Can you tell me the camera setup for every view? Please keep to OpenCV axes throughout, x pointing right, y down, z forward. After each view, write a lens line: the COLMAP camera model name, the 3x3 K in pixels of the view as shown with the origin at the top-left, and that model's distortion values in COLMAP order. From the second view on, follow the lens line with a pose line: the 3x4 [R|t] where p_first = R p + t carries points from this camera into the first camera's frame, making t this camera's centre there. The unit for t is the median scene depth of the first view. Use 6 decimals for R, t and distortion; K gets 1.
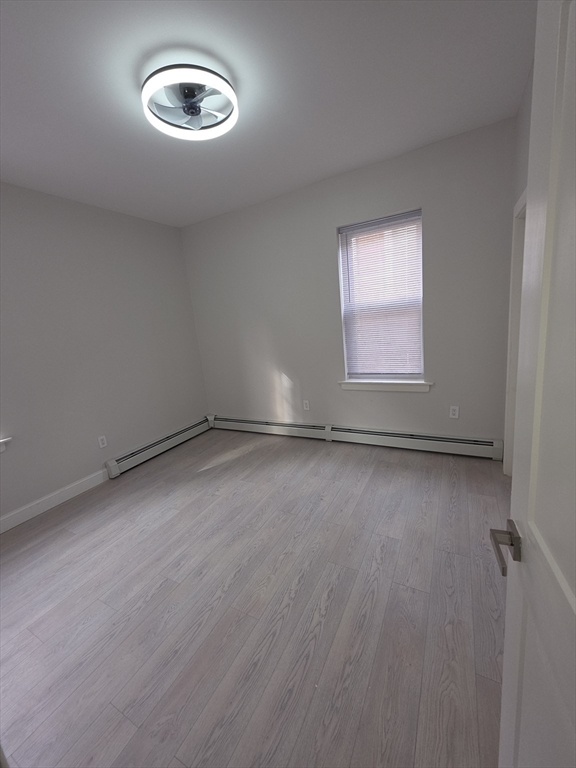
lens RADIAL K [[305.7, 0, 289.3], [0, 305.7, 380.3], [0, 0, 1]] dist [0.000675, 0.000030]
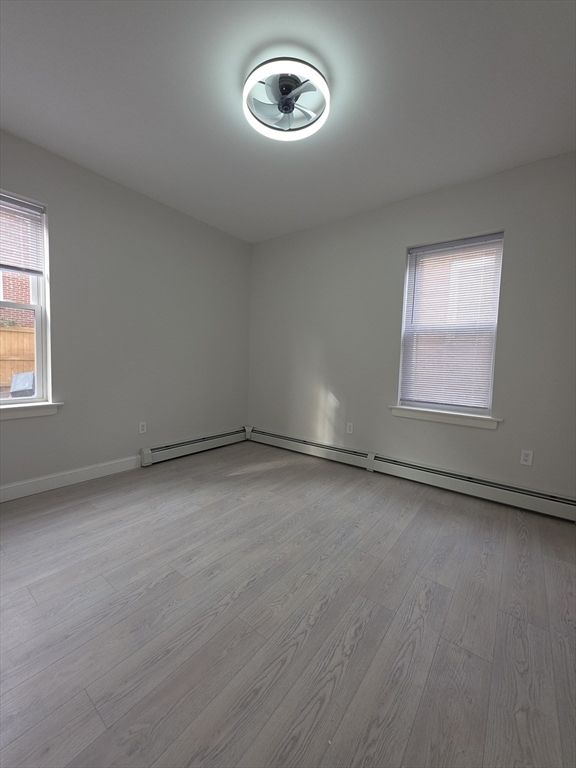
lens RADIAL K [[305.7, 0, 289.3], [0, 305.7, 380.3], [0, 0, 1]] dist [0.000675, 0.000030]
pose [[0.979033, 0.140520, -0.147471, -0.013848], [-0.158582, 0.980170, -0.118825, 0.132032], [0.127850, 0.139720, 0.981903, 0.069659]]
